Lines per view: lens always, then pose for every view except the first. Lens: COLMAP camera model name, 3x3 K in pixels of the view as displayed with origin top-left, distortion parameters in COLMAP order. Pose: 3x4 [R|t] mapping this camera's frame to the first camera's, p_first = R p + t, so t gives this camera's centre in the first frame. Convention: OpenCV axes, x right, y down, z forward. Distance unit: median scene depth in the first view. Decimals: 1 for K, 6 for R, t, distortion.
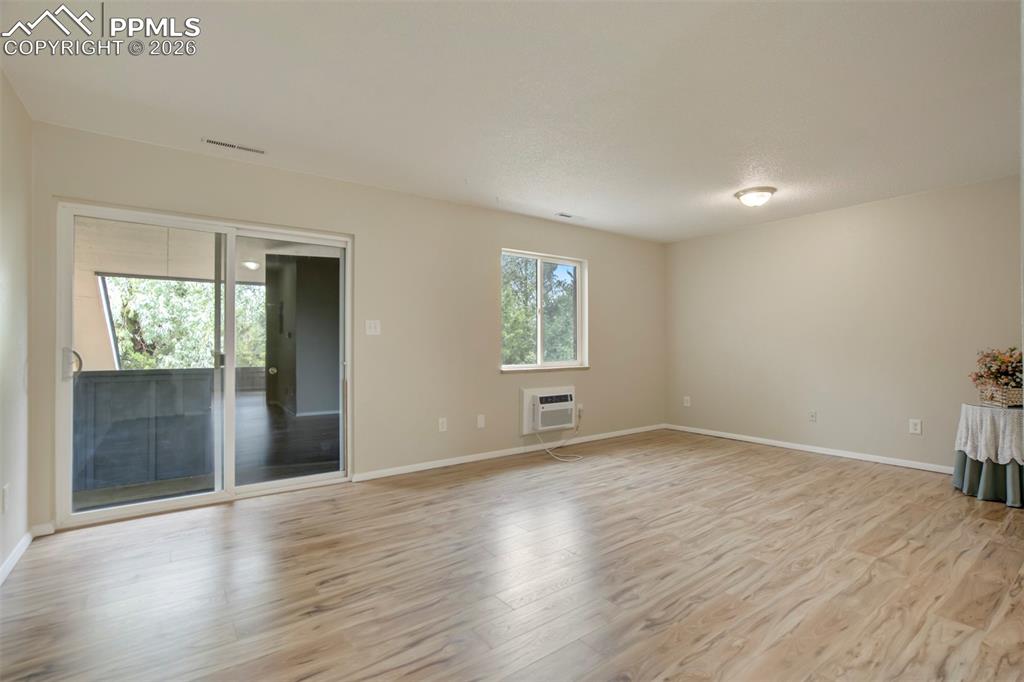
lens RADIAL K [[487.1, 0, 515.5], [0, 487.1, 342.8], [0, 0, 1]] dist [-0.041127, 0.020070]
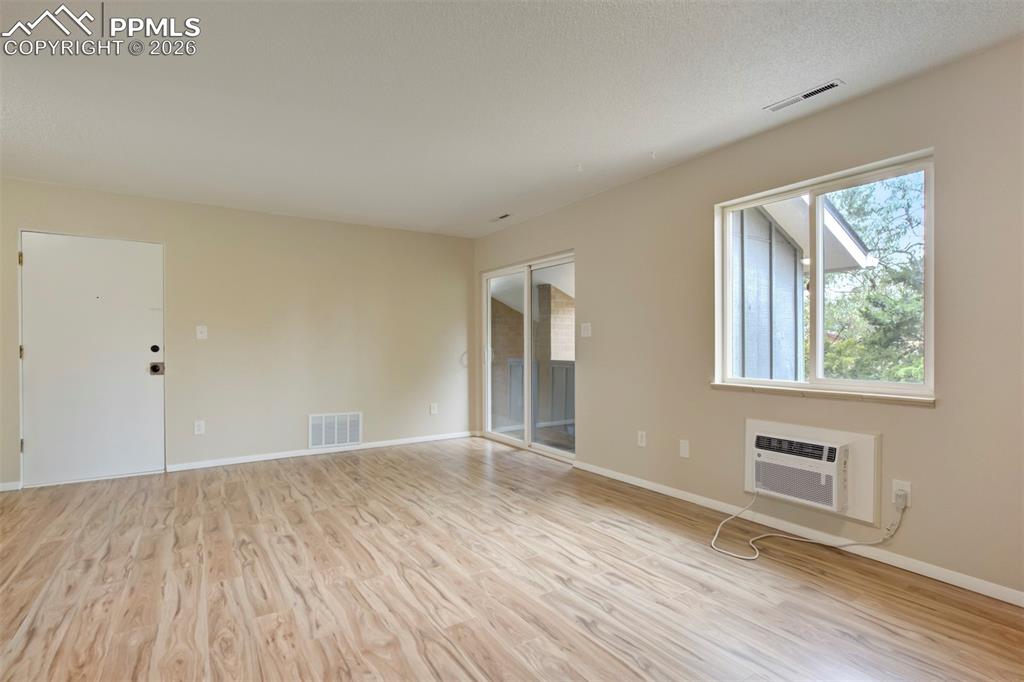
lens RADIAL K [[487.1, 0, 515.5], [0, 487.1, 342.8], [0, 0, 1]] dist [-0.041127, 0.020070]
pose [[-0.057323, 0.001383, -0.998355, 1.073945], [0.008727, 0.999962, 0.000884, -0.008389], [0.998318, -0.008662, -0.057333, 1.217350]]
